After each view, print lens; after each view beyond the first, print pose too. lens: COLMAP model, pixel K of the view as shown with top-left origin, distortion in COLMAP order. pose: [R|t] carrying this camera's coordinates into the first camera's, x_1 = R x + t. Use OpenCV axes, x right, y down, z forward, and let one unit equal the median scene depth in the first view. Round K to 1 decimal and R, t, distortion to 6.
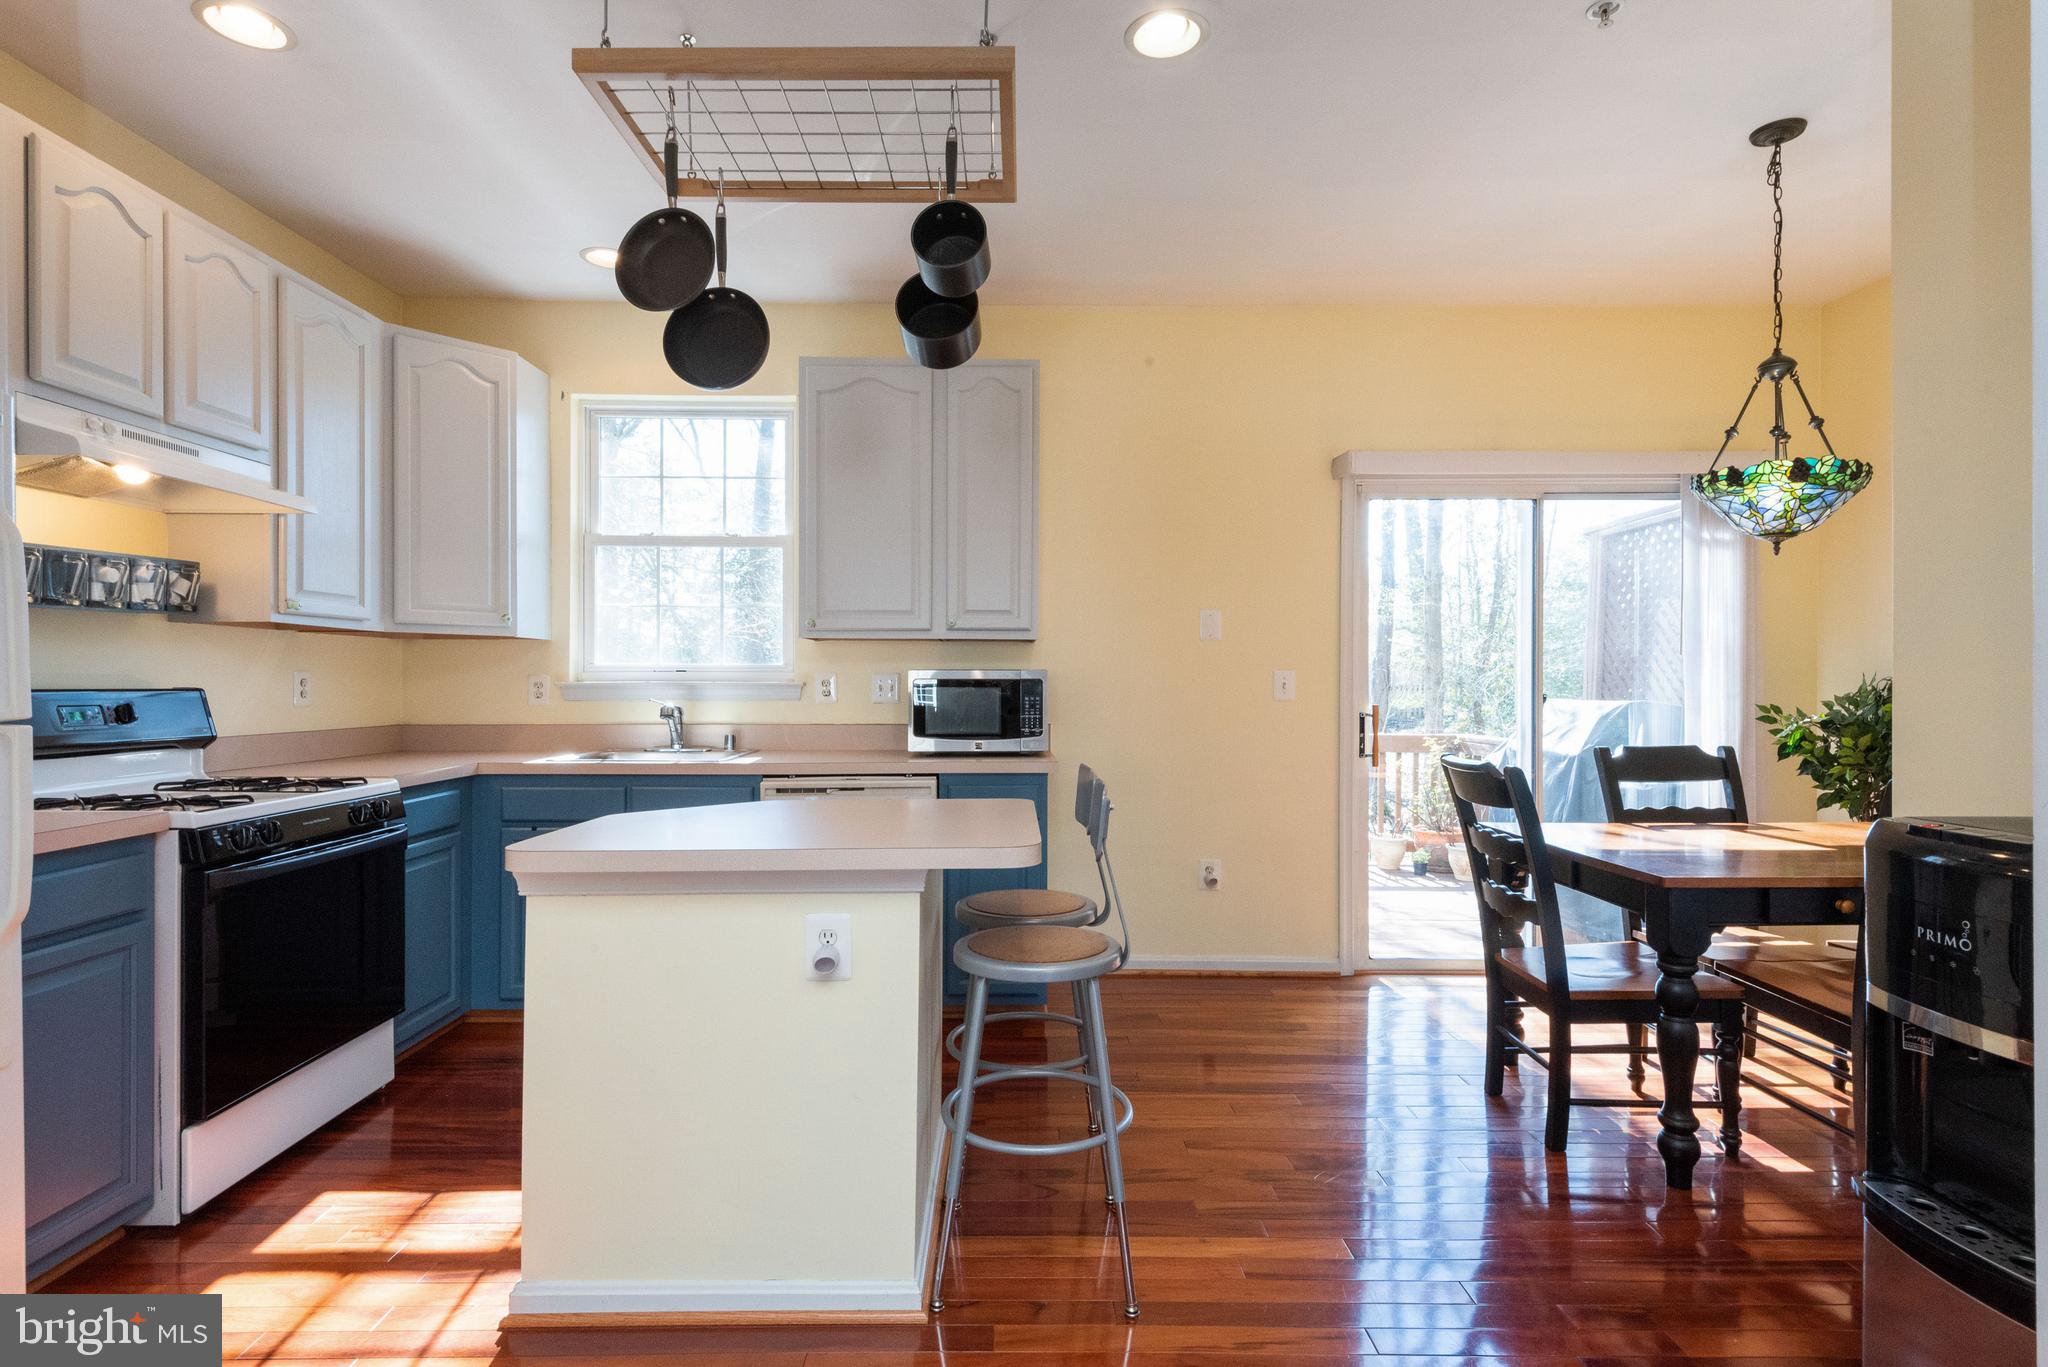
lens RADIAL K [[990.4, 0, 1026.0], [0, 990.4, 682.7], [0, 0, 1]] dist [0.011698, -0.013226]
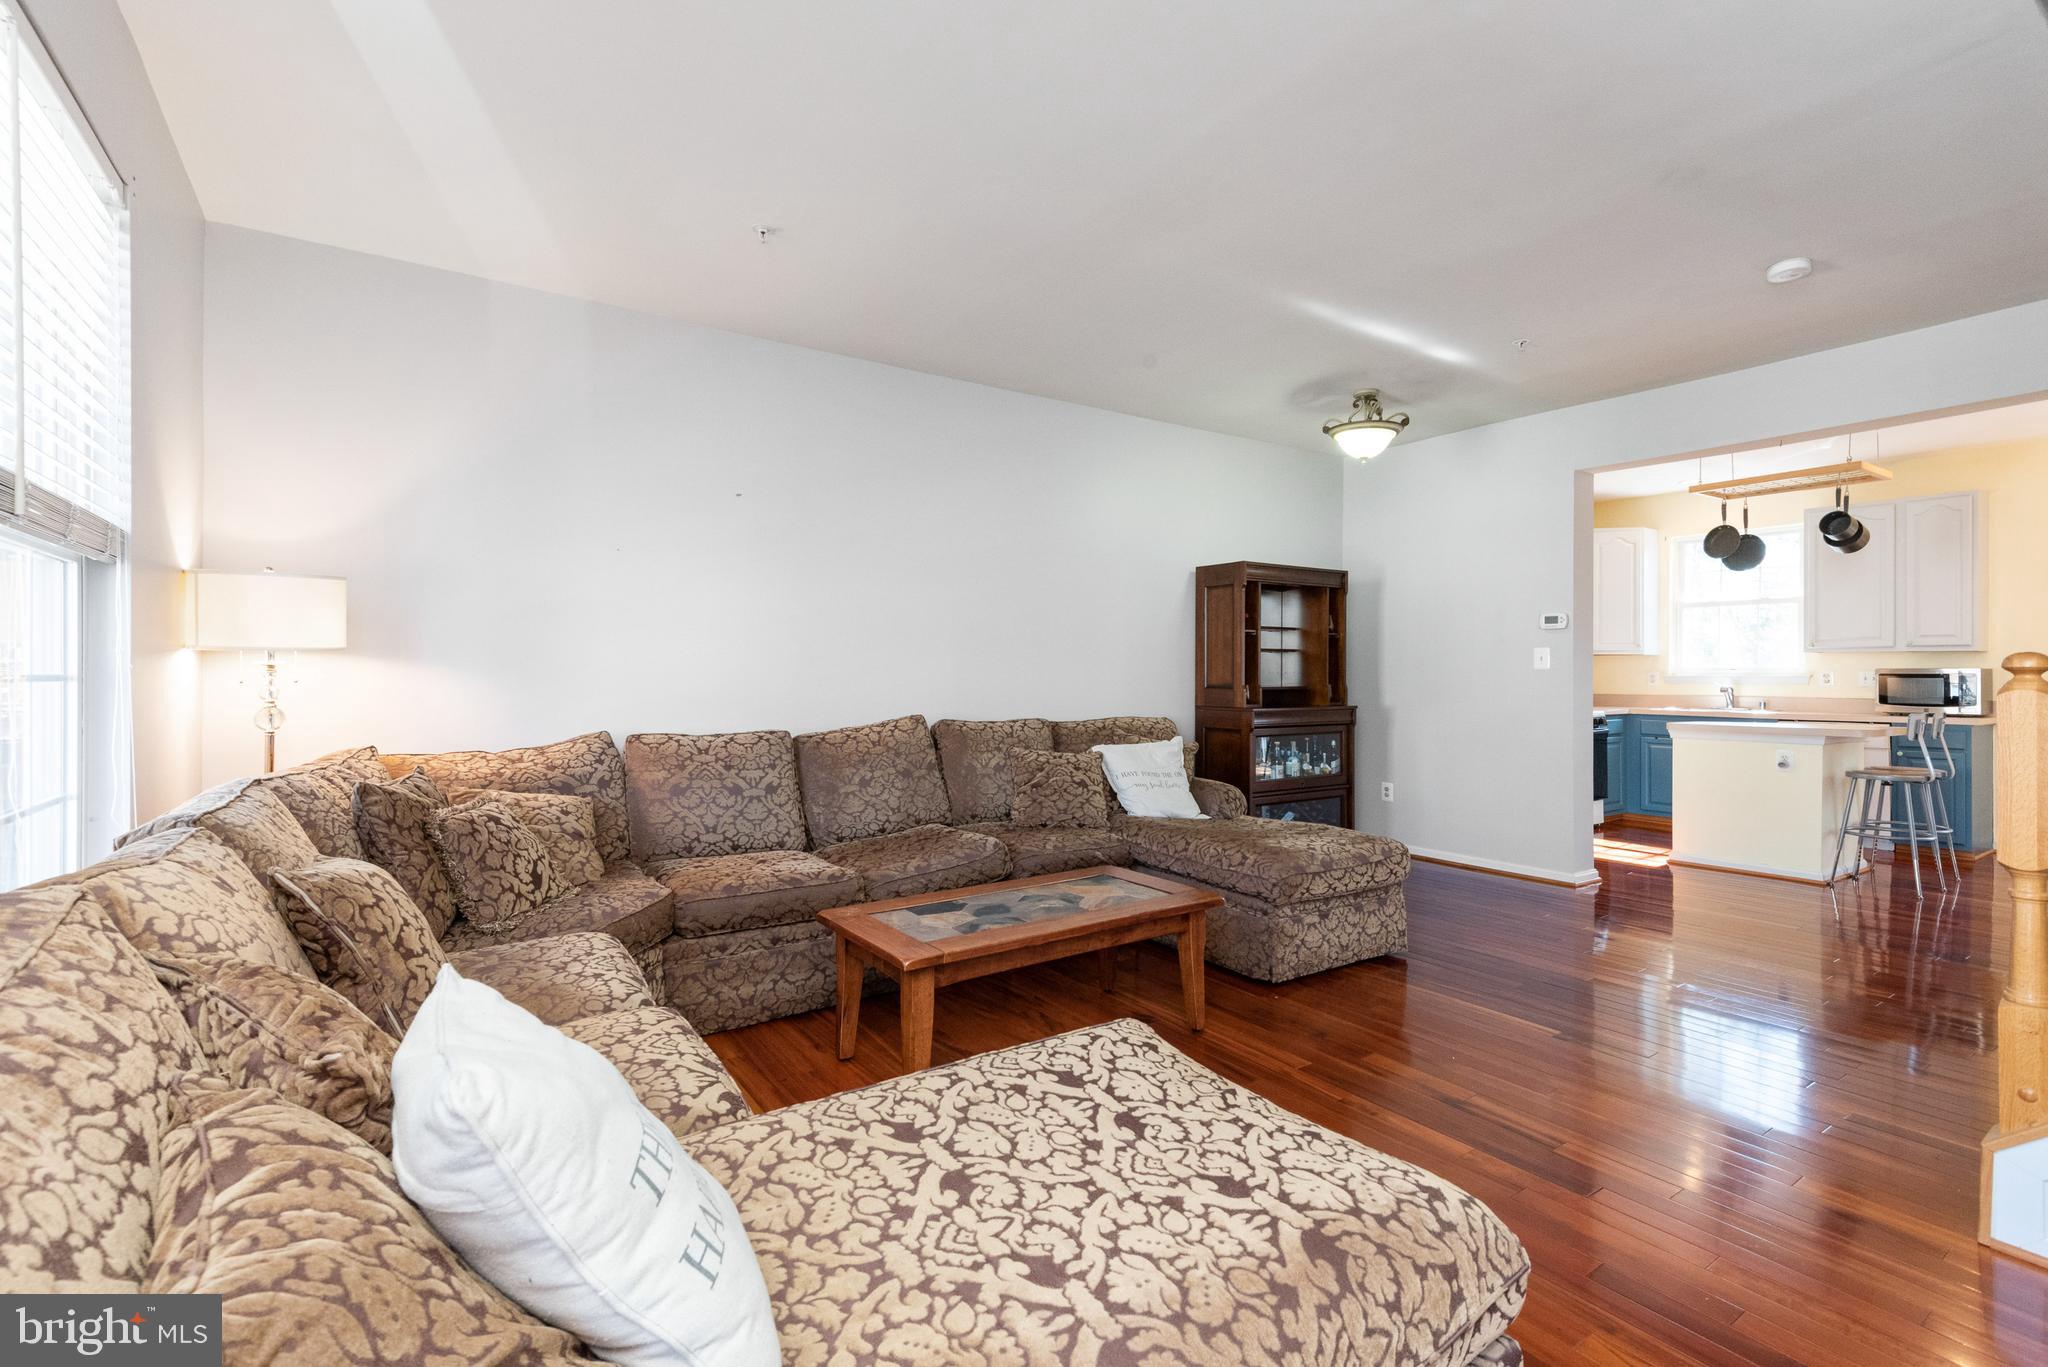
lens RADIAL K [[933.6, 0, 1011.8], [0, 933.6, 666.5], [0, 0, 1]] dist [0.029841, -0.016803]
pose [[0.539745, -0.006842, -0.841801, 0.558310], [-0.002299, 0.999951, -0.009601, 0.004094], [0.841826, 0.007118, 0.539703, -1.489172]]
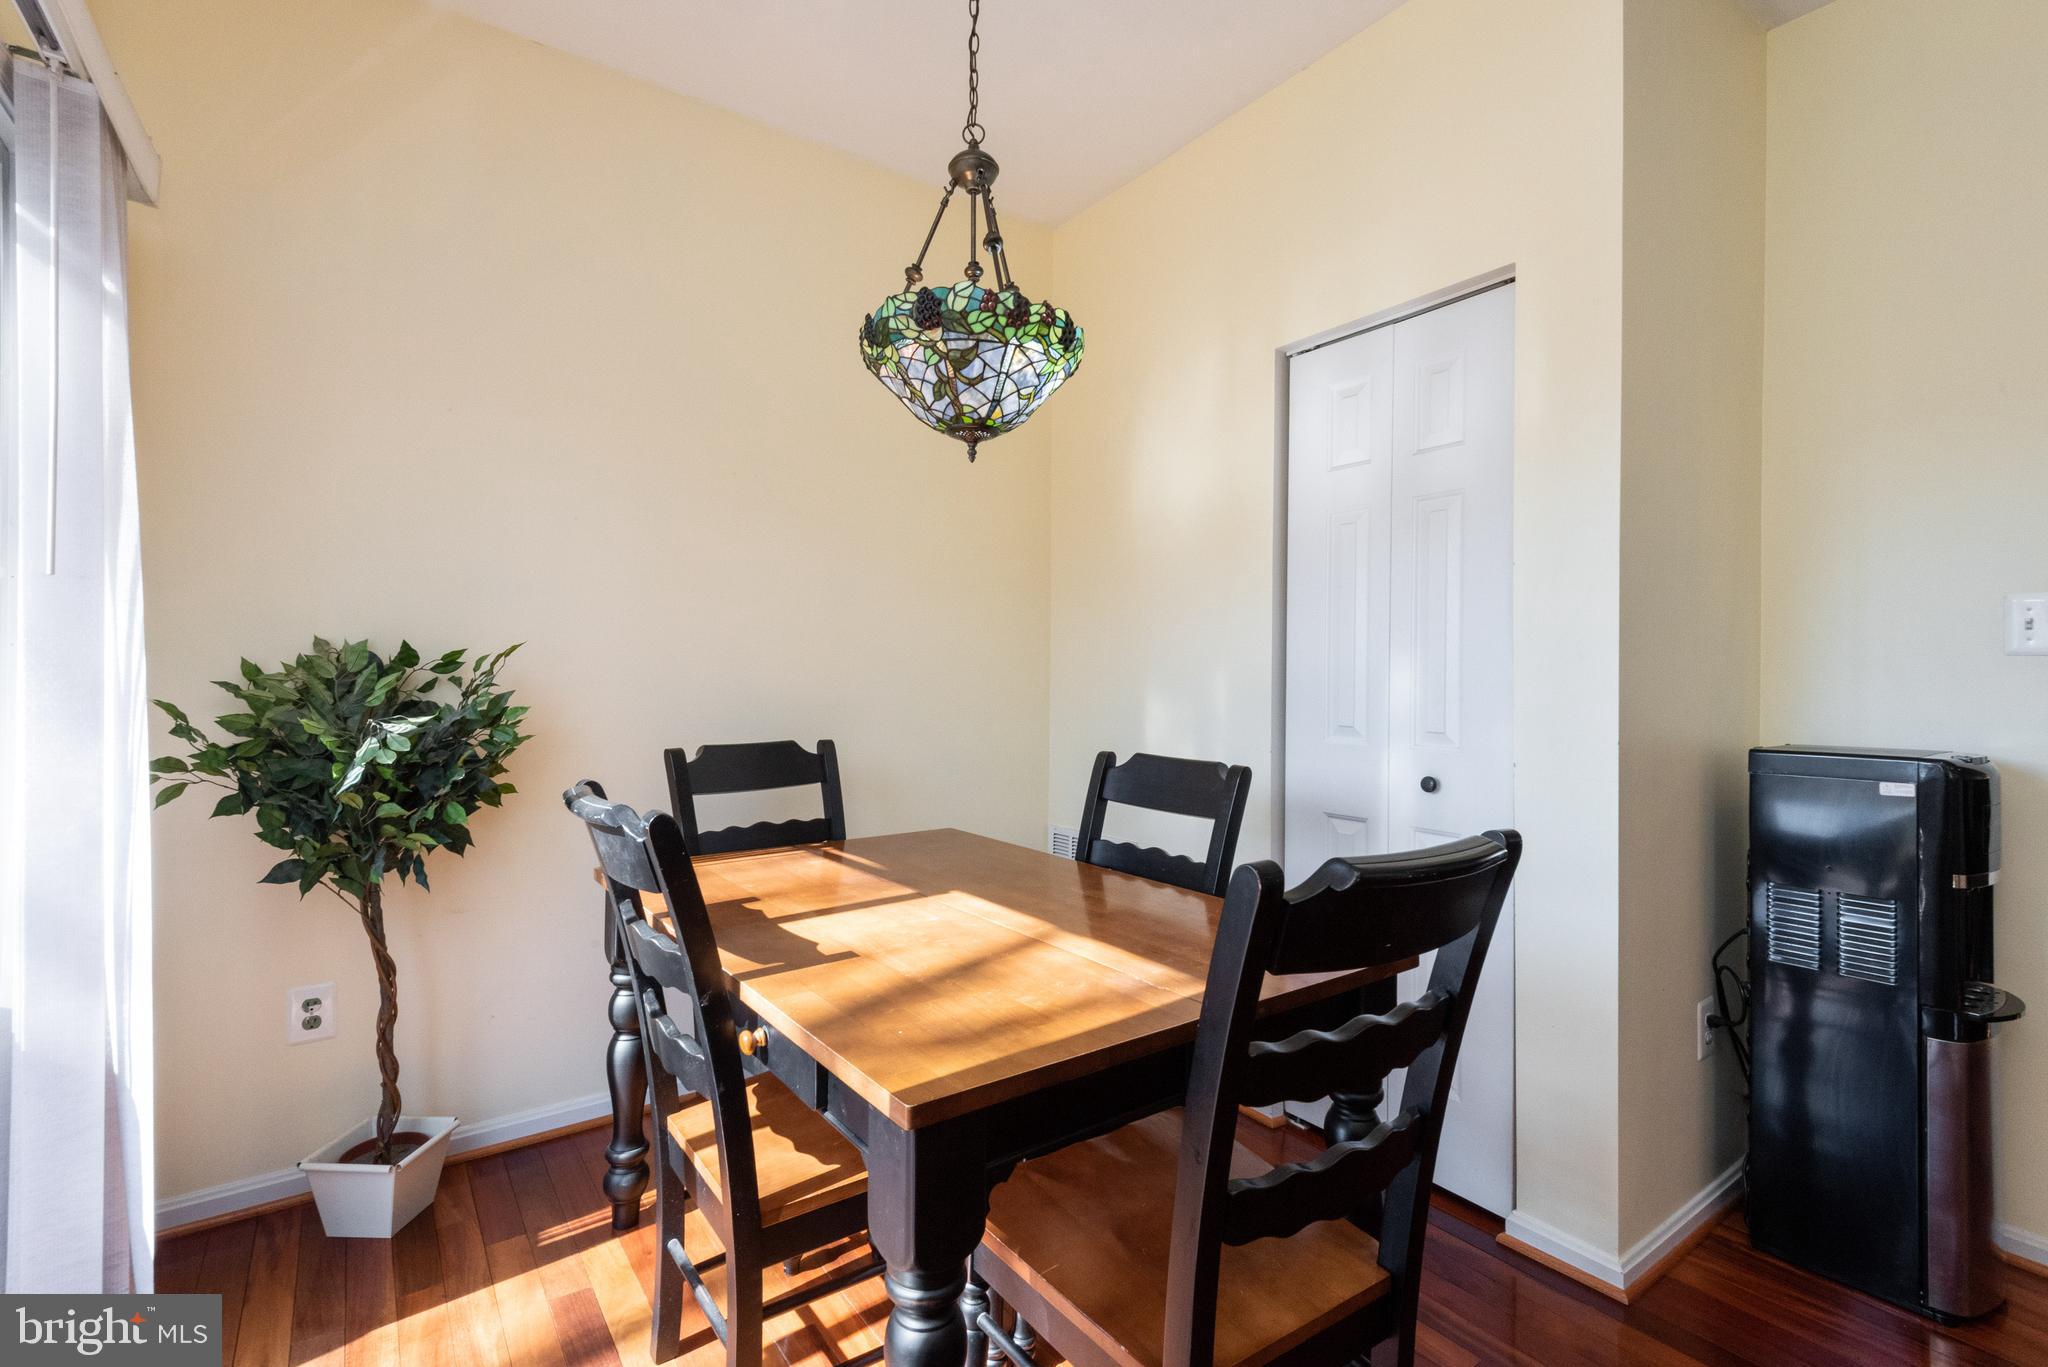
lens RADIAL K [[933.6, 0, 1030.5], [0, 933.6, 682.9], [0, 0, 1]] dist [0.029841, -0.016803]
pose [[-0.571247, -0.008265, 0.820737, 0.188142], [-0.005927, 0.999965, 0.005945, 0.010646], [-0.820757, -0.001468, -0.571276, 1.085341]]
